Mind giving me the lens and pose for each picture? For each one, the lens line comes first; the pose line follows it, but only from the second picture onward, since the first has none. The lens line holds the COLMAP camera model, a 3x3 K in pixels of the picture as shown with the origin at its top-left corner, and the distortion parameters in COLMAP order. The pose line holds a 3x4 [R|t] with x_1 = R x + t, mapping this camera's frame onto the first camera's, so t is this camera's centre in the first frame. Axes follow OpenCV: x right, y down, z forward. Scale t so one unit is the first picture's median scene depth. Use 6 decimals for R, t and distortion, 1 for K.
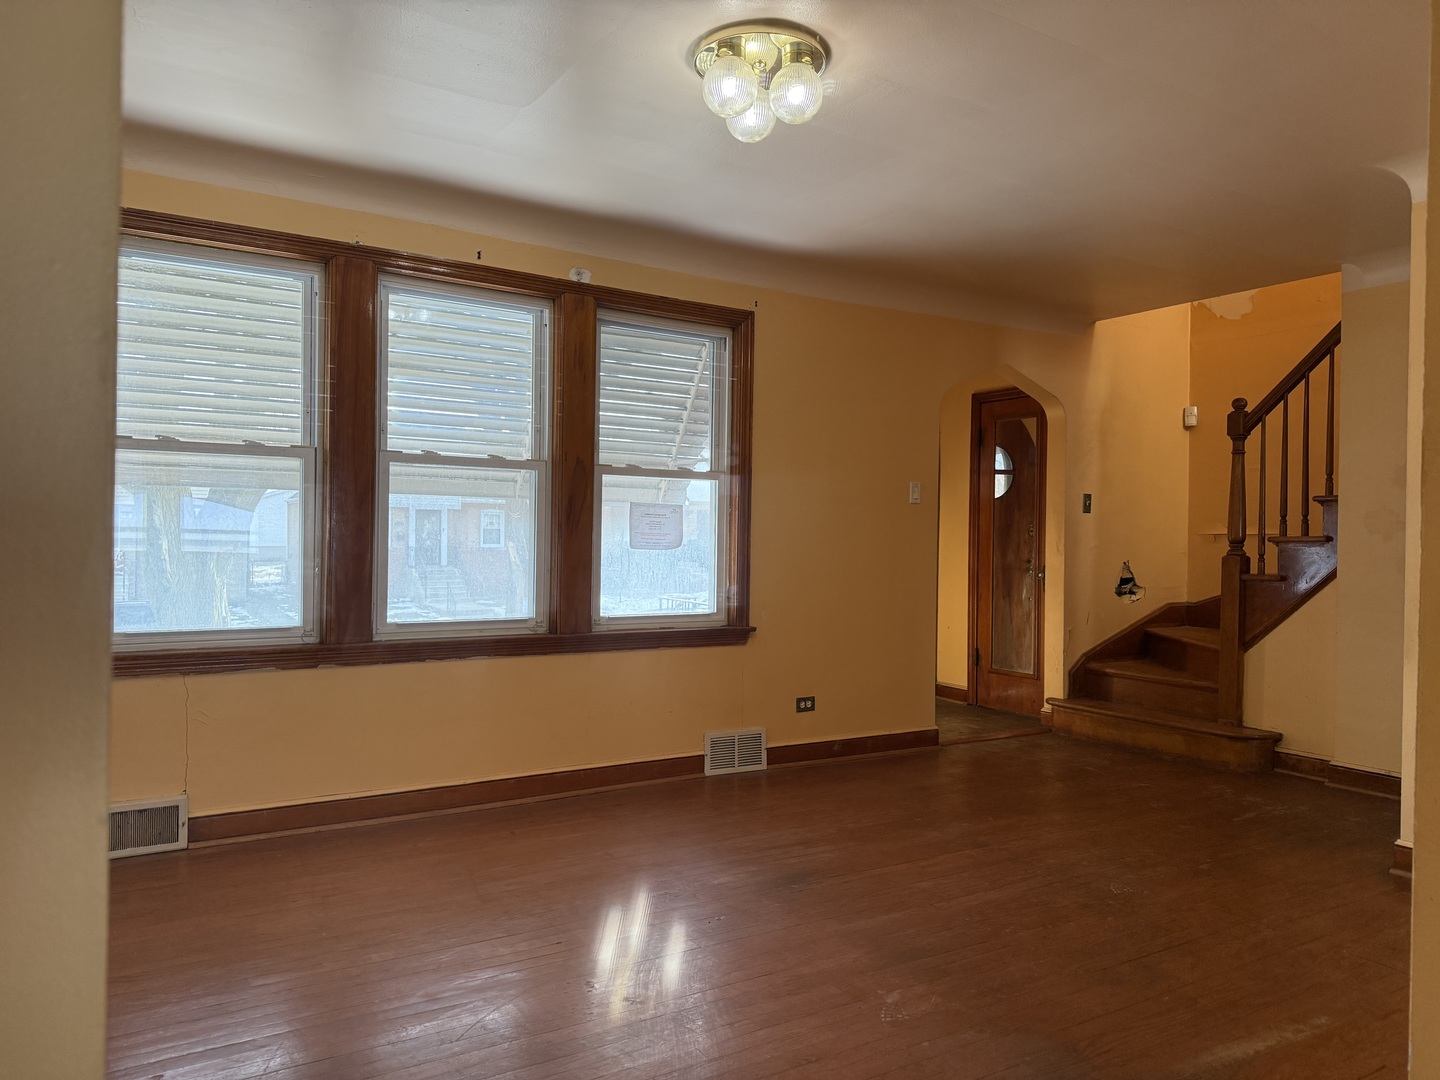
lens RADIAL K [[1020.5, 0, 720.3], [0, 1020.5, 536.0], [0, 0, 1]] dist [0.028015, -0.034628]
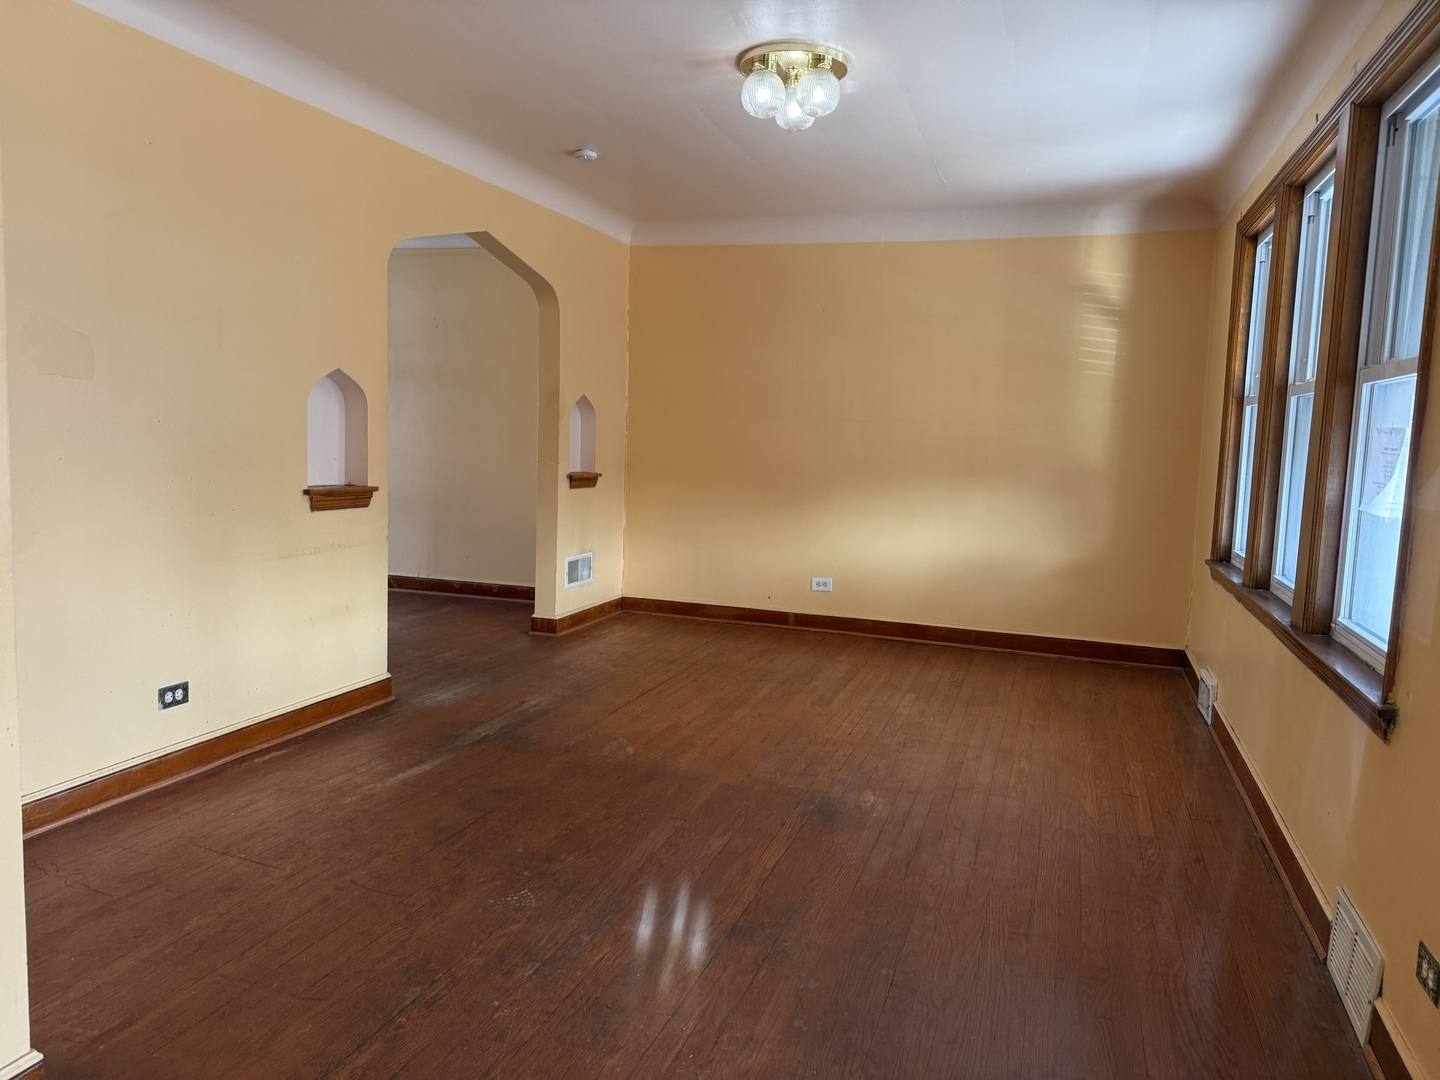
lens RADIAL K [[1020.5, 0, 720.6], [0, 1020.5, 538.4], [0, 0, 1]] dist [0.028015, -0.034628]
pose [[-0.779319, 0.021476, -0.626259, 0.498022], [-0.054620, 0.993280, 0.102032, -0.011845], [0.624242, 0.113722, -0.772910, 1.098561]]
